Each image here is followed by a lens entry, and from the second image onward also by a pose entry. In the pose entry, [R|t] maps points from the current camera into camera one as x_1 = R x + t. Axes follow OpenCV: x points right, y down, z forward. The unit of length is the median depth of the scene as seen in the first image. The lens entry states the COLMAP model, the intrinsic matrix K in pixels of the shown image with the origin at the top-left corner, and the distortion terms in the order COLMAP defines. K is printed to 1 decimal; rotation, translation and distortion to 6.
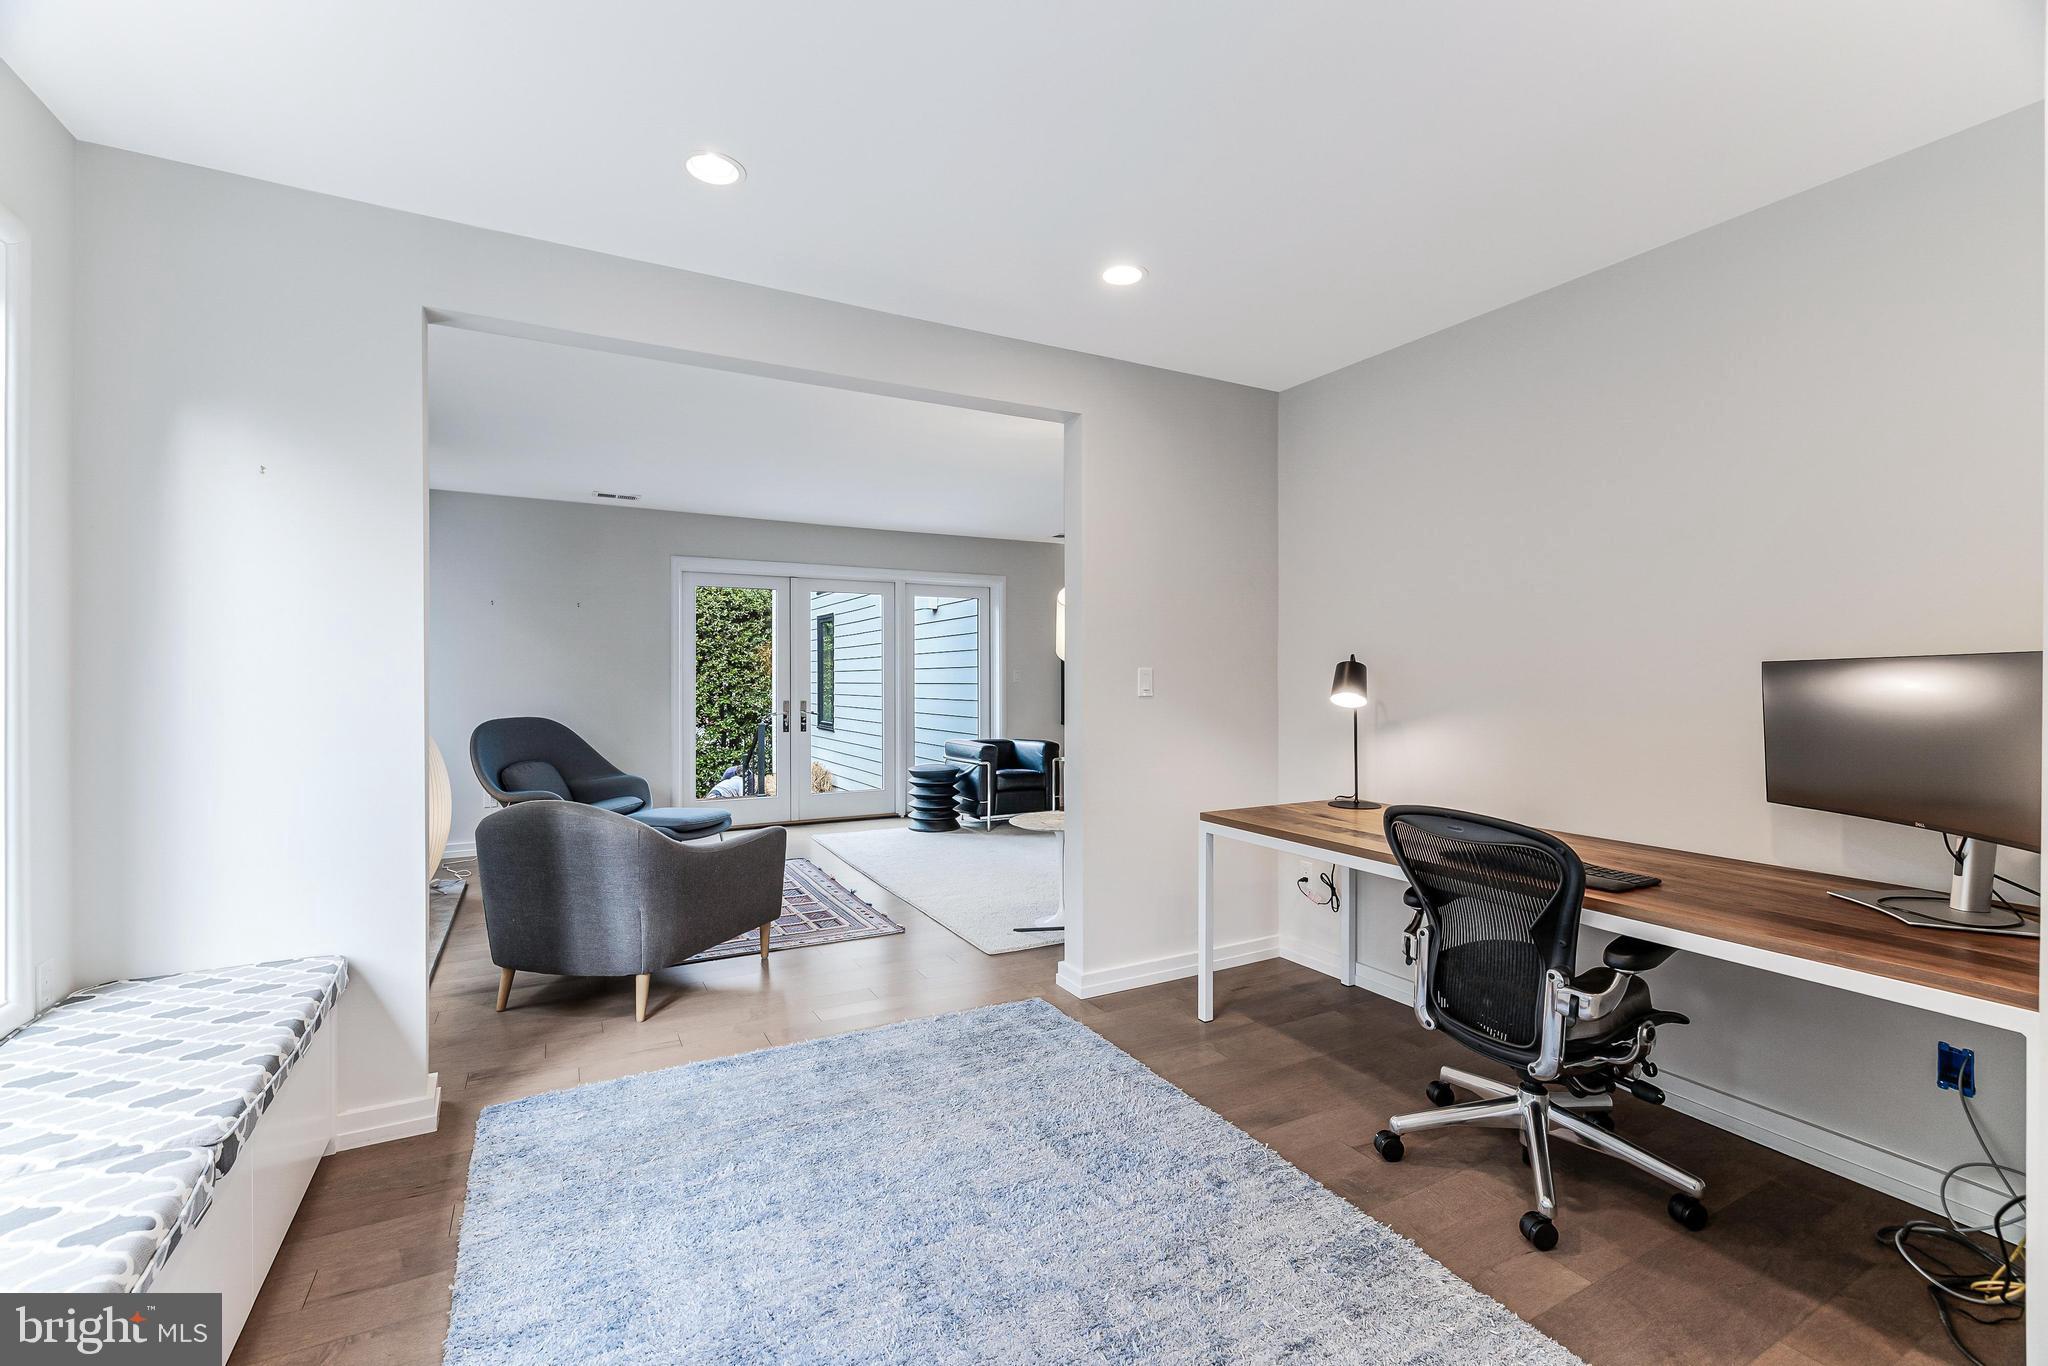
lens RADIAL K [[869.5, 0, 1023.5], [0, 869.5, 675.3], [0, 0, 1]] dist [0.001243, 0.000166]
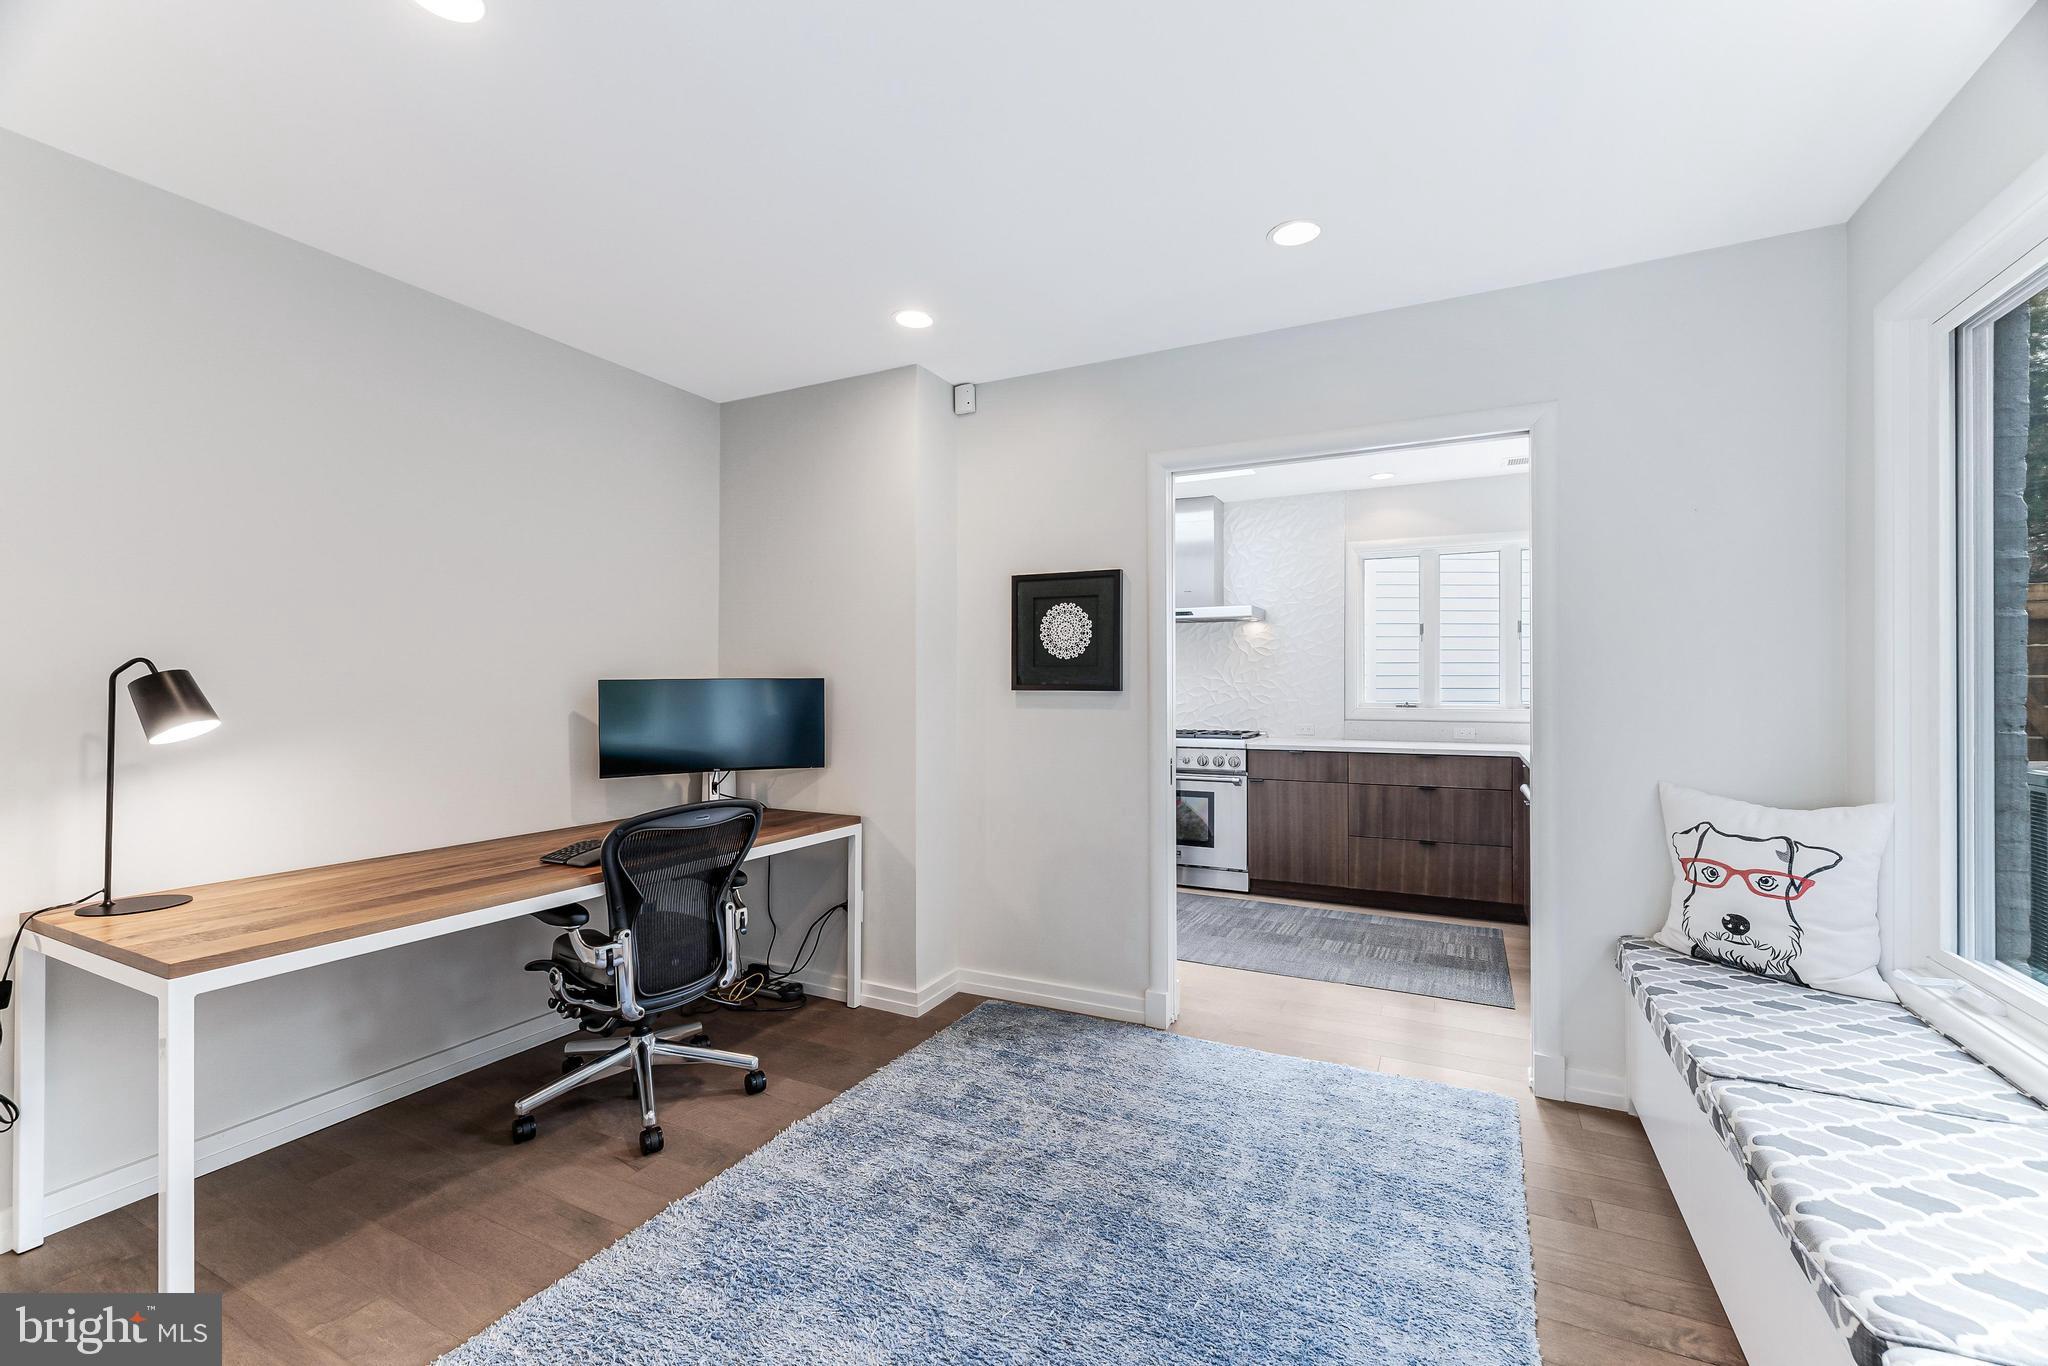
lens RADIAL K [[869.5, 0, 1023.5], [0, 869.5, 675.3], [0, 0, 1]] dist [0.001243, 0.000166]
pose [[-0.576836, 0.004710, 0.816847, -0.656101], [-0.006007, 0.999932, -0.010008, -0.011003], [-0.816838, -0.010680, -0.576768, 1.172193]]
